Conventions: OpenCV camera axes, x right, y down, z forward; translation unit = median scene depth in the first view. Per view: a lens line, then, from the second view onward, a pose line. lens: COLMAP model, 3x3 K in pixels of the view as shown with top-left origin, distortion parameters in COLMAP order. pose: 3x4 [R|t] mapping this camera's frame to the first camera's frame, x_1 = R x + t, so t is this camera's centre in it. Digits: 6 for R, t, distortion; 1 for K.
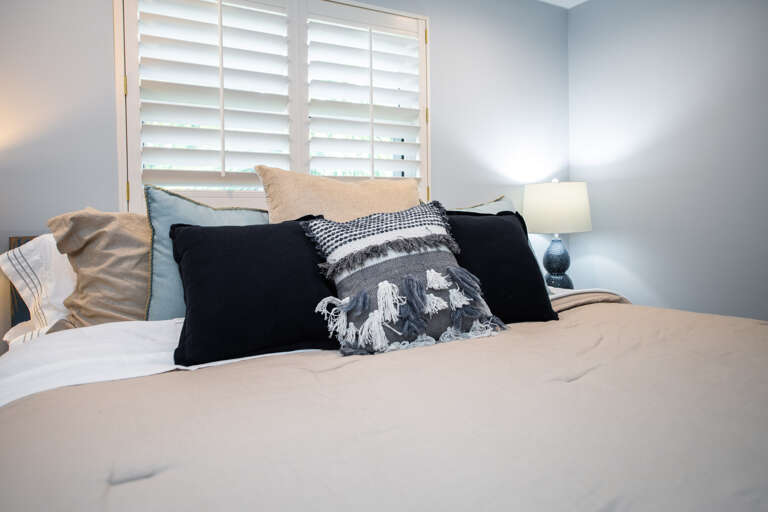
lens RADIAL K [[525.8, 0, 384.2], [0, 525.8, 223.7], [0, 0, 1]] dist [0.005669, 0.000984]
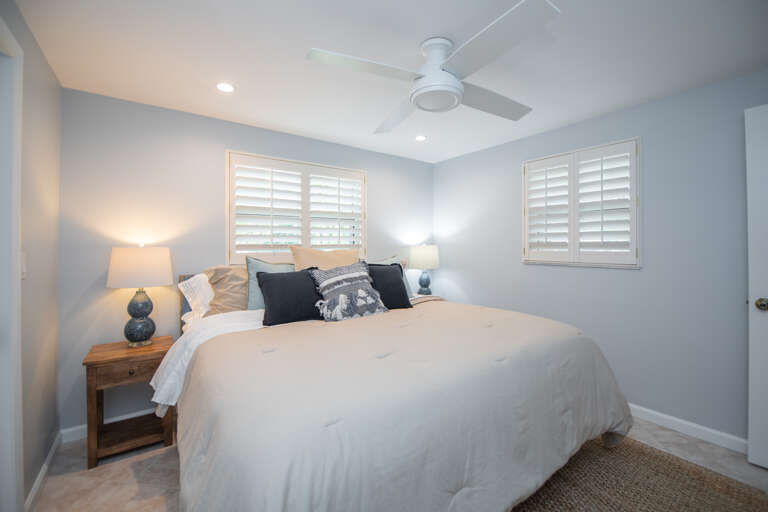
lens RADIAL K [[313.2, 0, 385.3], [0, 313.2, 249.3], [0, 0, 1]] dist [-0.002140, -0.000485]
pose [[0.993938, 0.005542, 0.109801, 0.040579], [-0.003975, 0.999887, -0.014483, -0.086087], [-0.109869, 0.013959, 0.993848, -0.542083]]
